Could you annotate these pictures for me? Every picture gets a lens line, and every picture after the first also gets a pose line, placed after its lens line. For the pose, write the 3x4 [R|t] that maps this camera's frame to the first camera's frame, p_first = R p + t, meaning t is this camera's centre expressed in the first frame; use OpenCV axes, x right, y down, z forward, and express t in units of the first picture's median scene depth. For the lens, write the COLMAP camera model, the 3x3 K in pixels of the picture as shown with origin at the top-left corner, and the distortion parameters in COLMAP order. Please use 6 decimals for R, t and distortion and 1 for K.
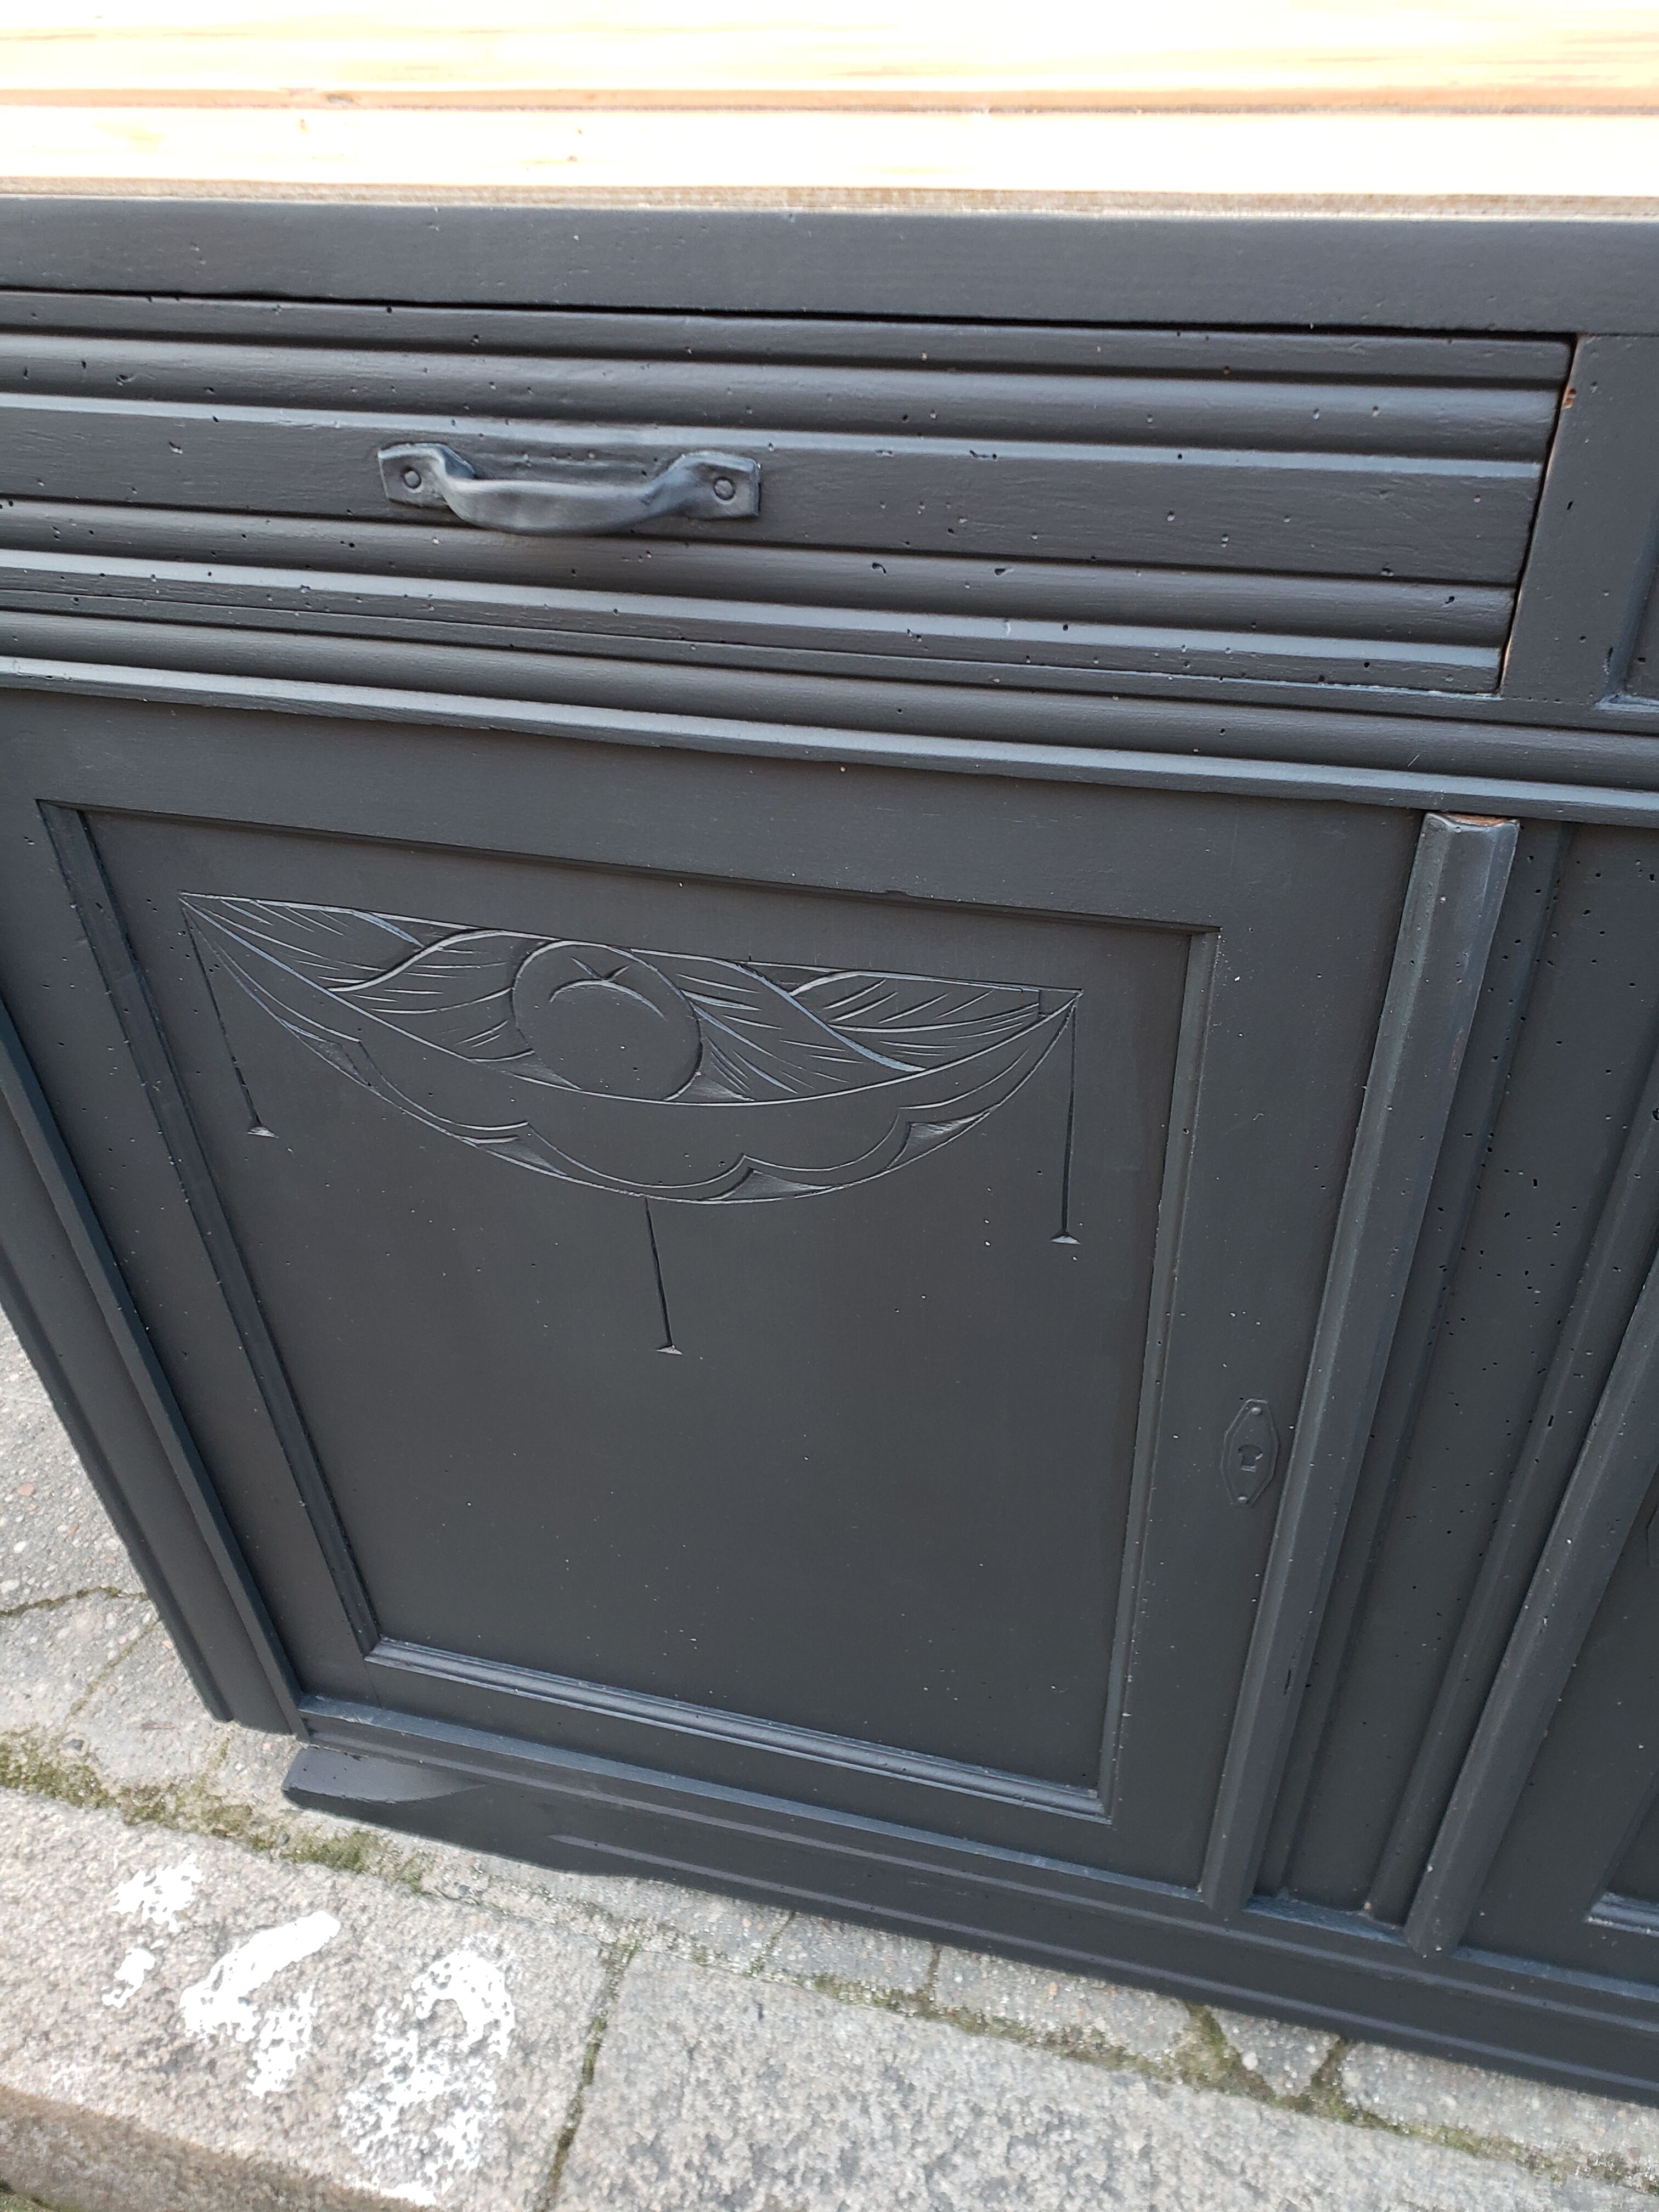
lens RADIAL K [[1669.3, 0, 828.4], [0, 1669.3, 1054.1], [0, 0, 1]] dist [0.005156, 0.009233]
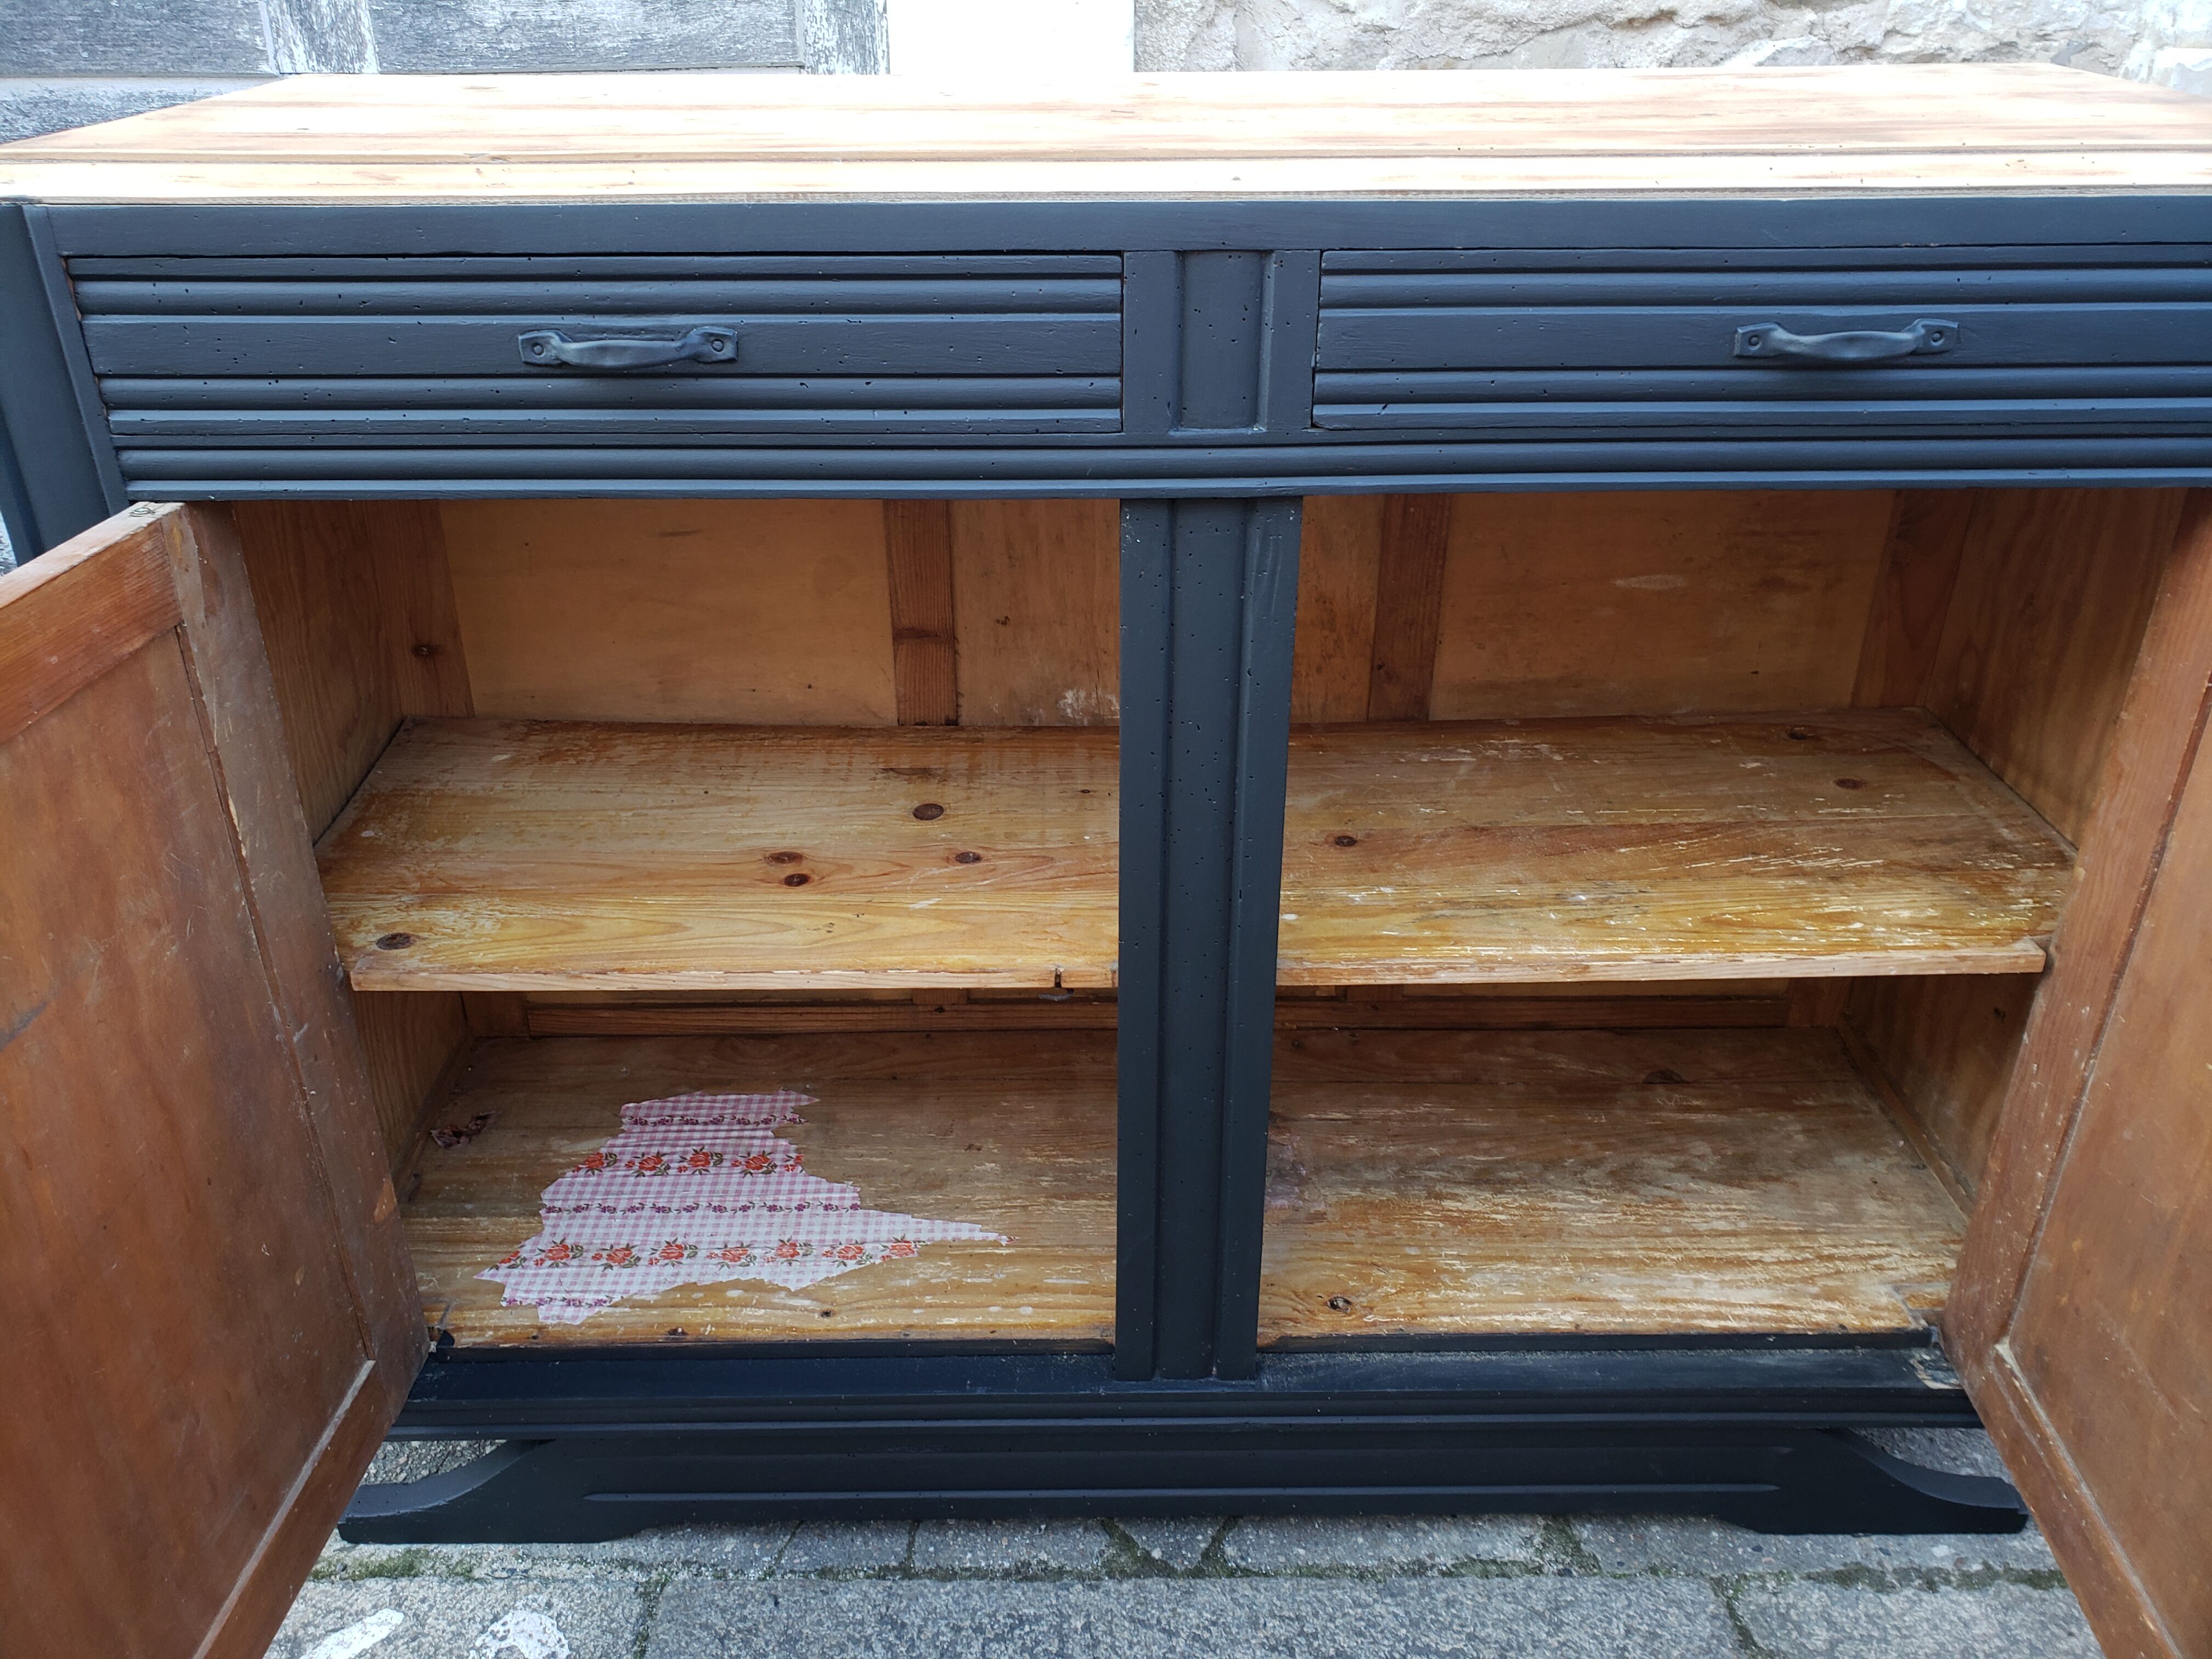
lens RADIAL K [[1712.8, 0, 1070.9], [0, 1712.8, 832.0], [0, 0, 1]] dist [0.010609, 0.005266]
pose [[0.969850, -0.075955, 0.231565, -0.085511], [0.125787, 0.969856, -0.208704, 0.334889], [-0.208733, 0.231540, 0.950168, -0.411737]]
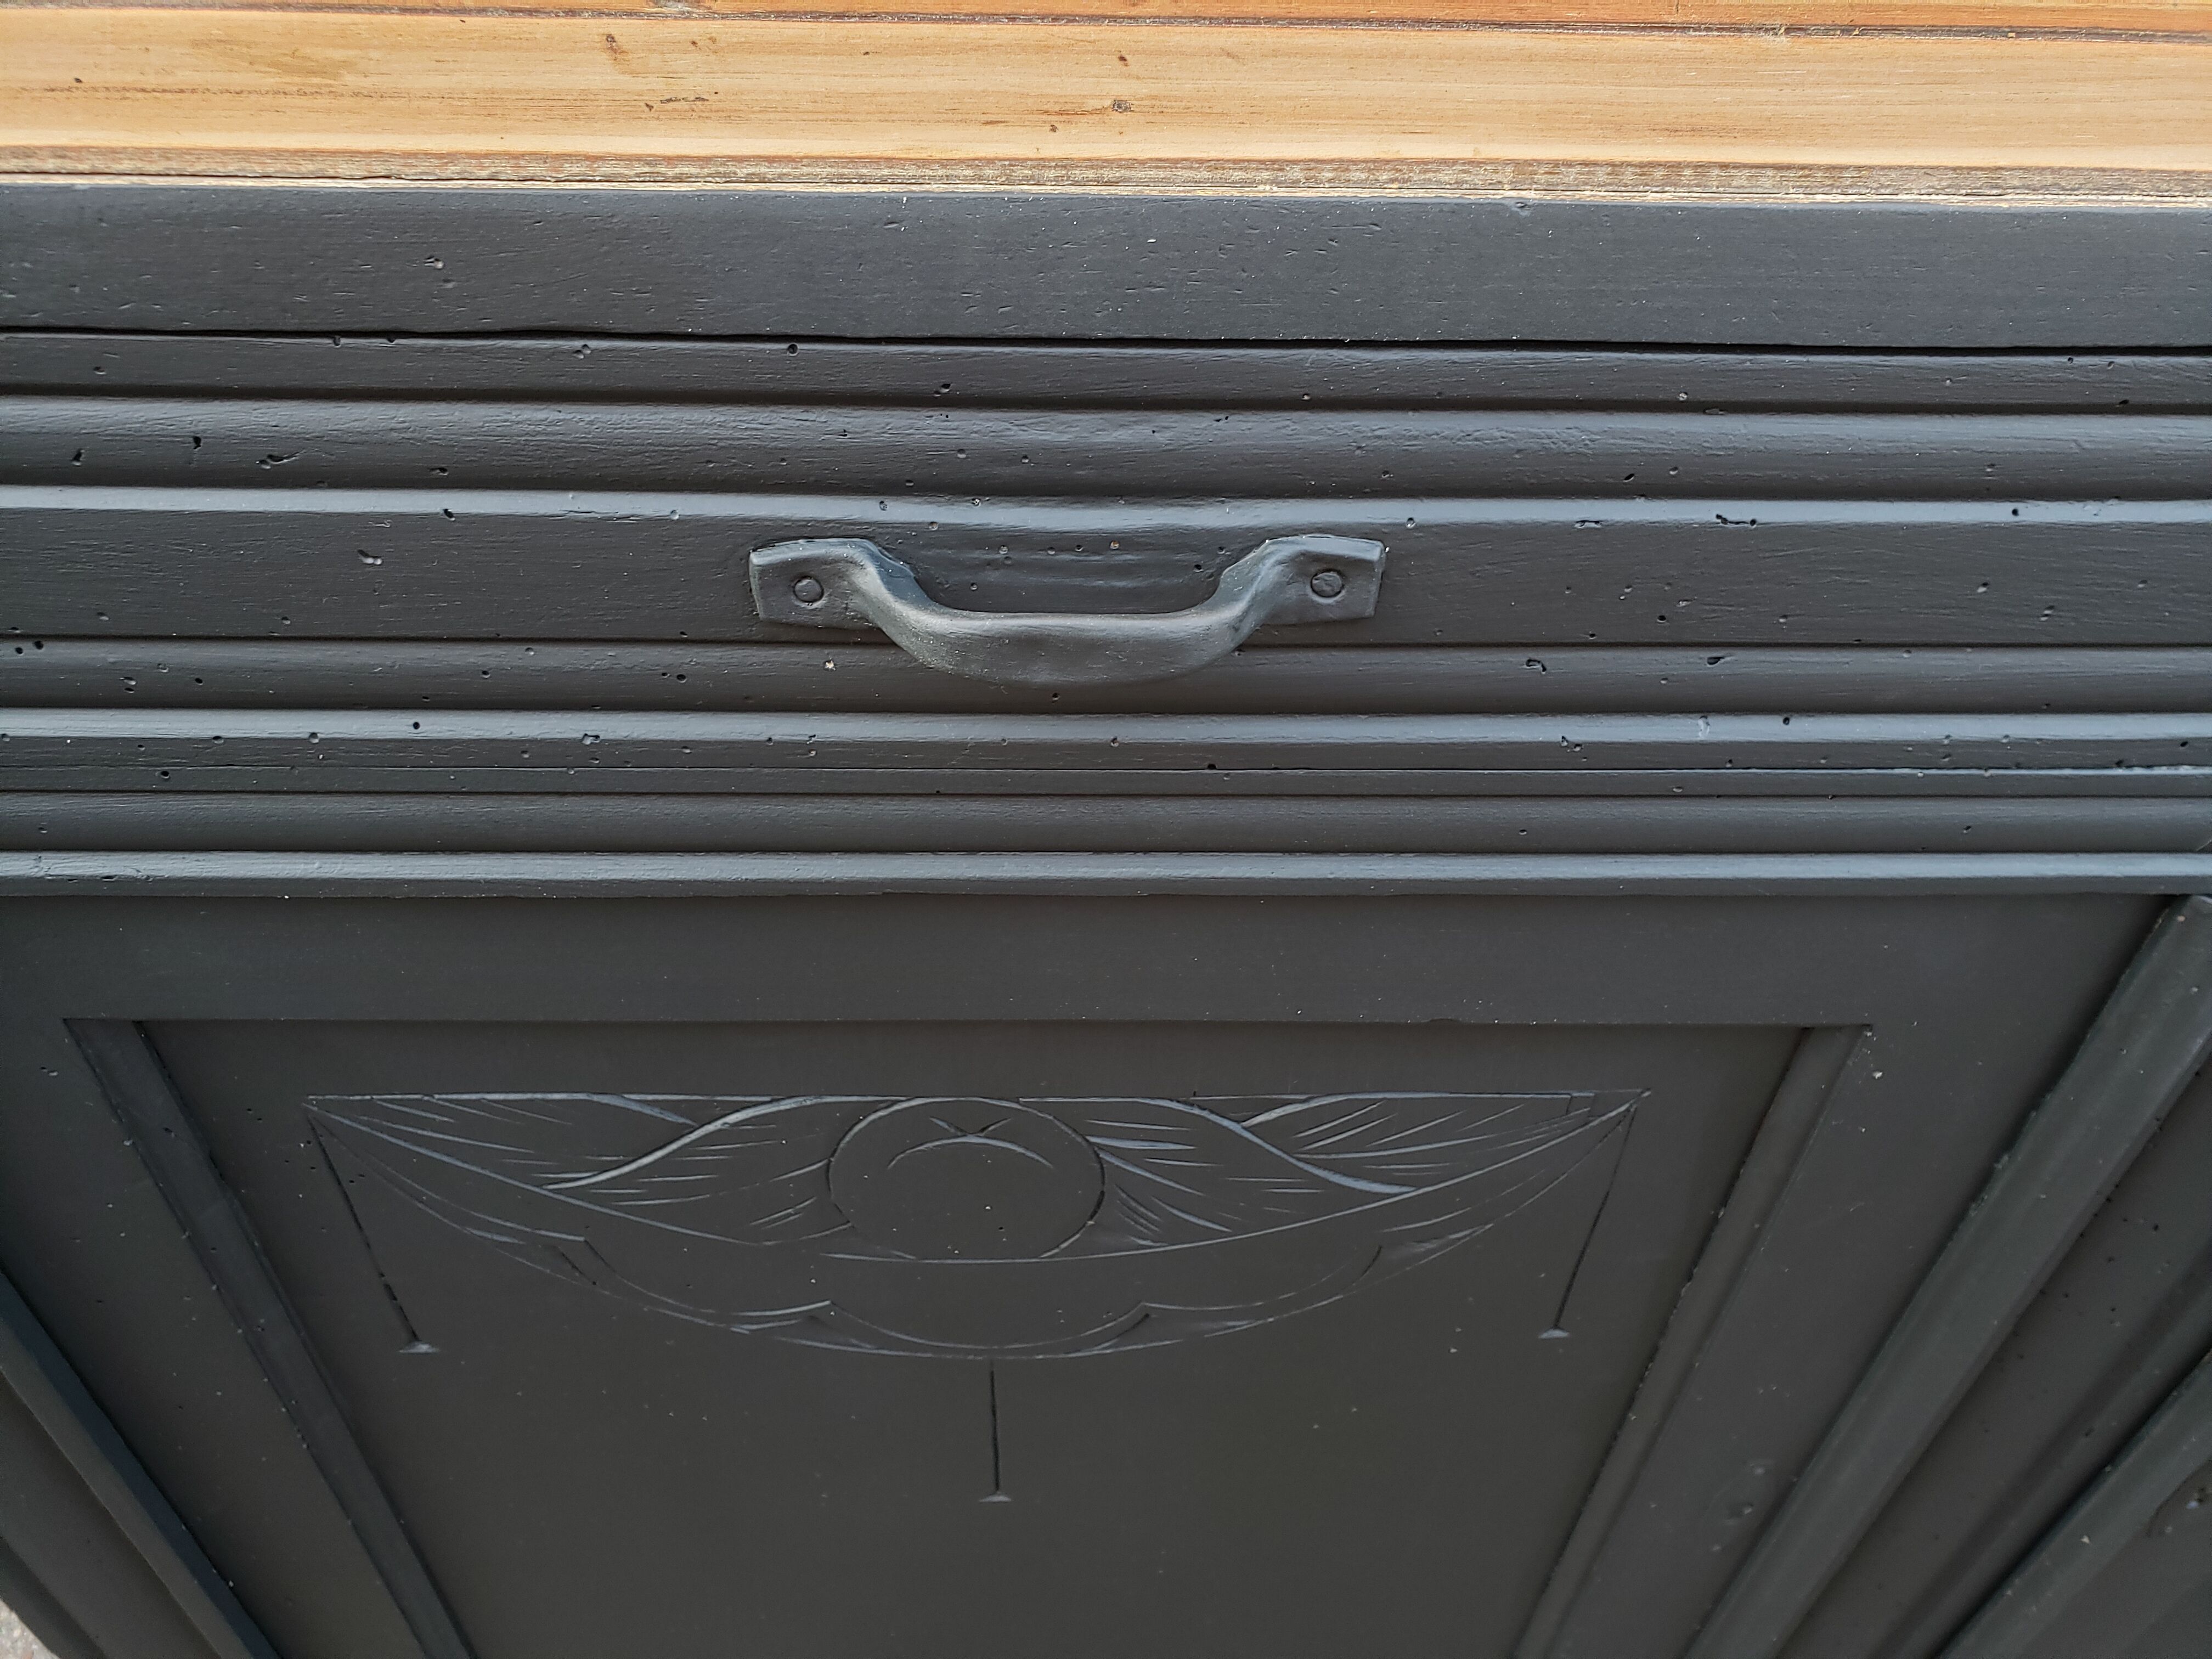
lens RADIAL K [[1698.8, 0, 1102.0], [0, 1698.8, 782.6], [0, 0, 1]] dist [-0.042650, 0.070793]
pose [[0.962259, -0.128526, 0.239873, -0.162797], [0.118064, 0.991337, 0.057548, -0.158997], [-0.245191, -0.027056, 0.969097, 0.195664]]
